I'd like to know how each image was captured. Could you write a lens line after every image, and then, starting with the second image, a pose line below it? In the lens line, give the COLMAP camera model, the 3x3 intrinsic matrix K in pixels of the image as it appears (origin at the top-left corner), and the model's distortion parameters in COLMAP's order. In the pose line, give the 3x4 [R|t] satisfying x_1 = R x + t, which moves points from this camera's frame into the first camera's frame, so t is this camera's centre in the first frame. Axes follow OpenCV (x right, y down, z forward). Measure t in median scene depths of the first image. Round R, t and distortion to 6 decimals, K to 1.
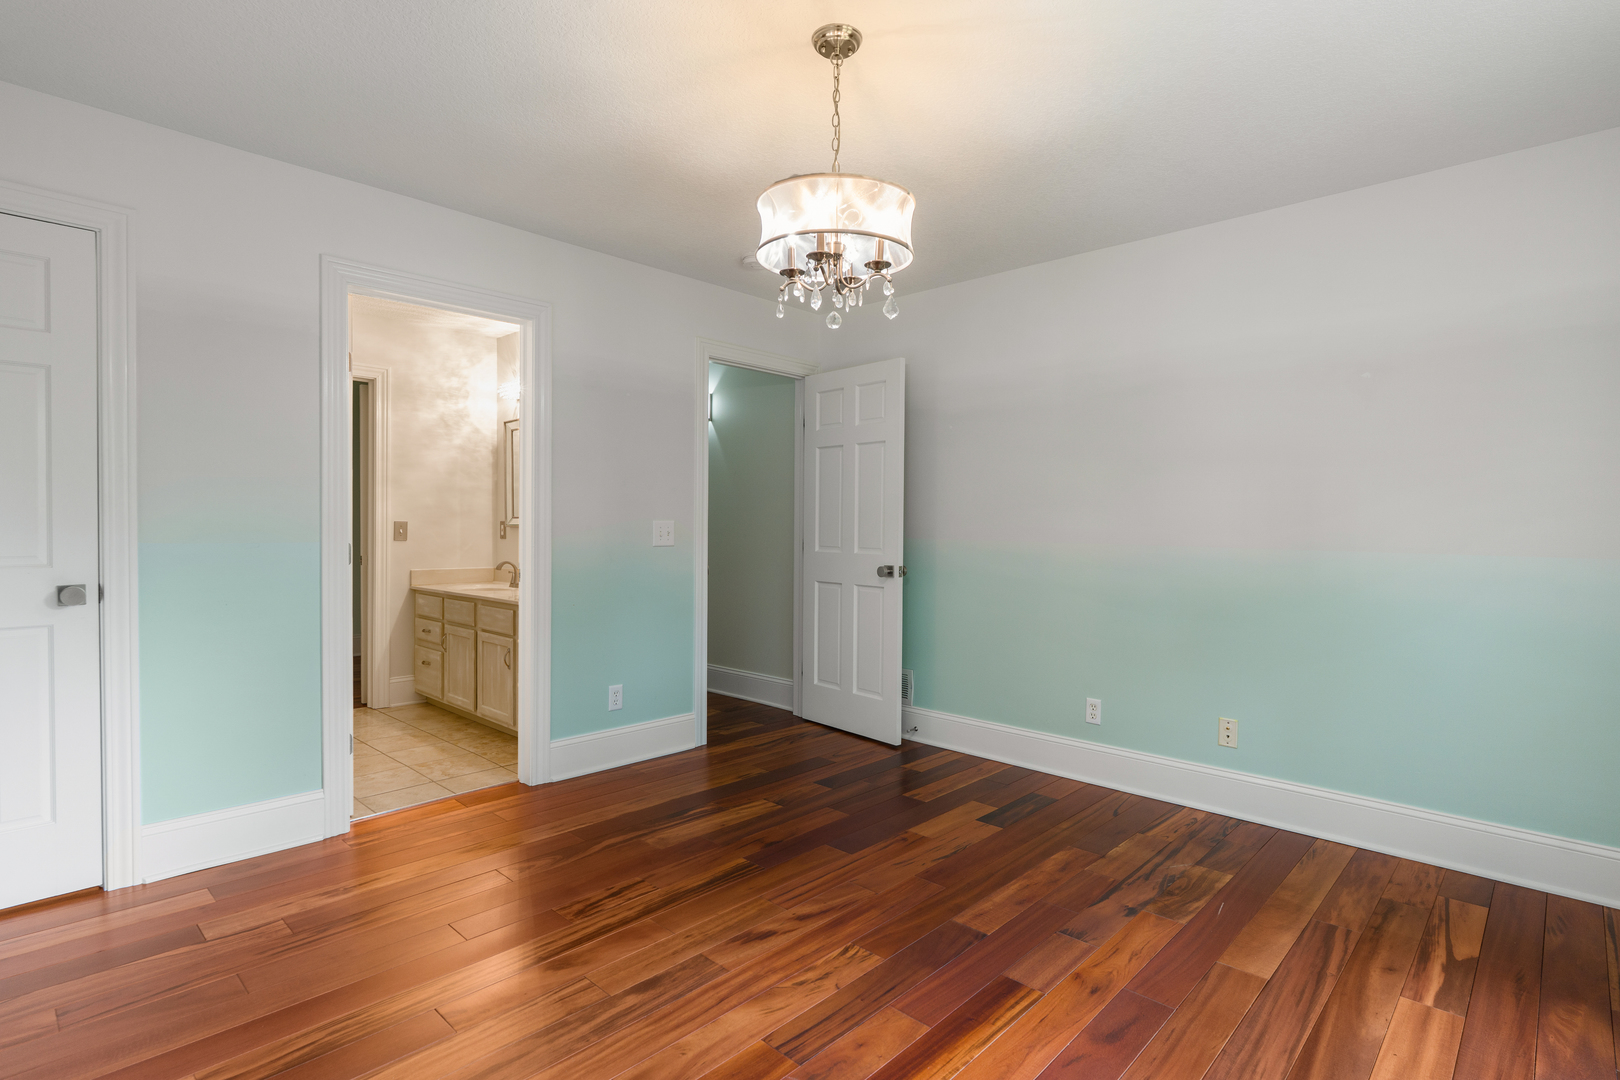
lens RADIAL K [[798.8, 0, 817.1], [0, 798.8, 527.3], [0, 0, 1]] dist [0.004938, 0.000149]
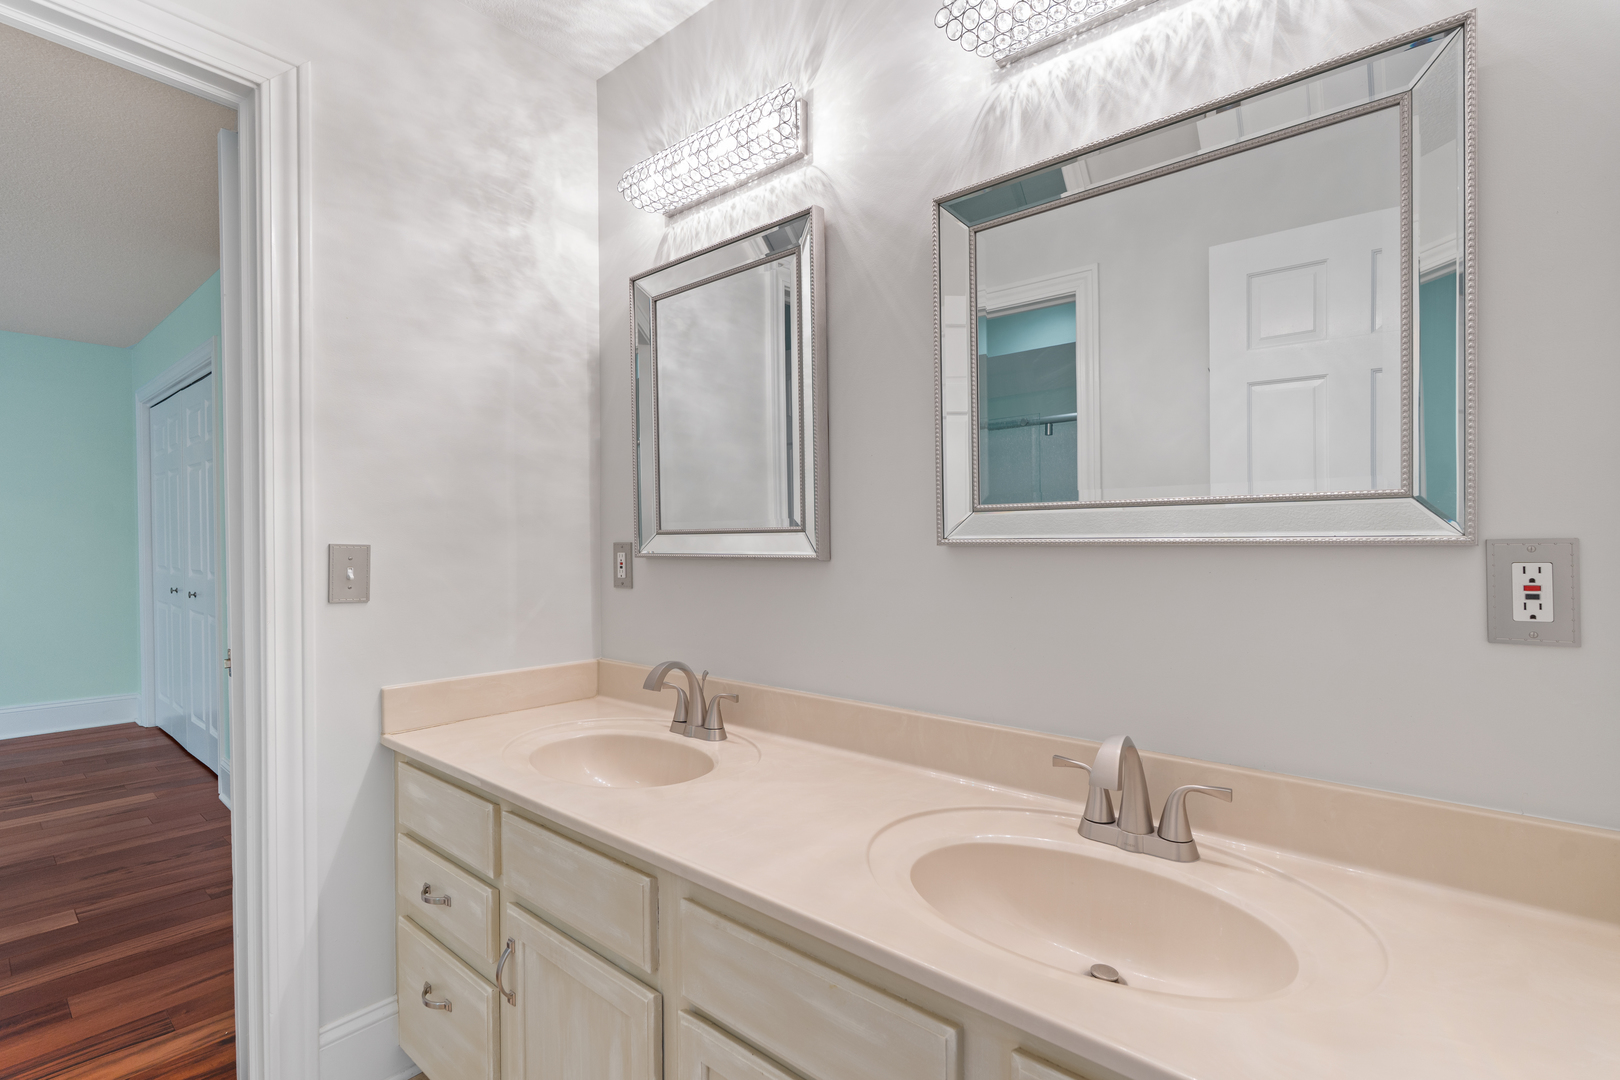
lens RADIAL K [[741.7, 0, 803.4], [0, 741.7, 549.7], [0, 0, 1]] dist [-0.004039, -0.000130]
pose [[0.998796, -0.011774, 0.047615, -0.330036], [0.011664, 0.999929, 0.002606, -0.003960], [-0.047642, -0.002048, 0.998862, 0.651164]]
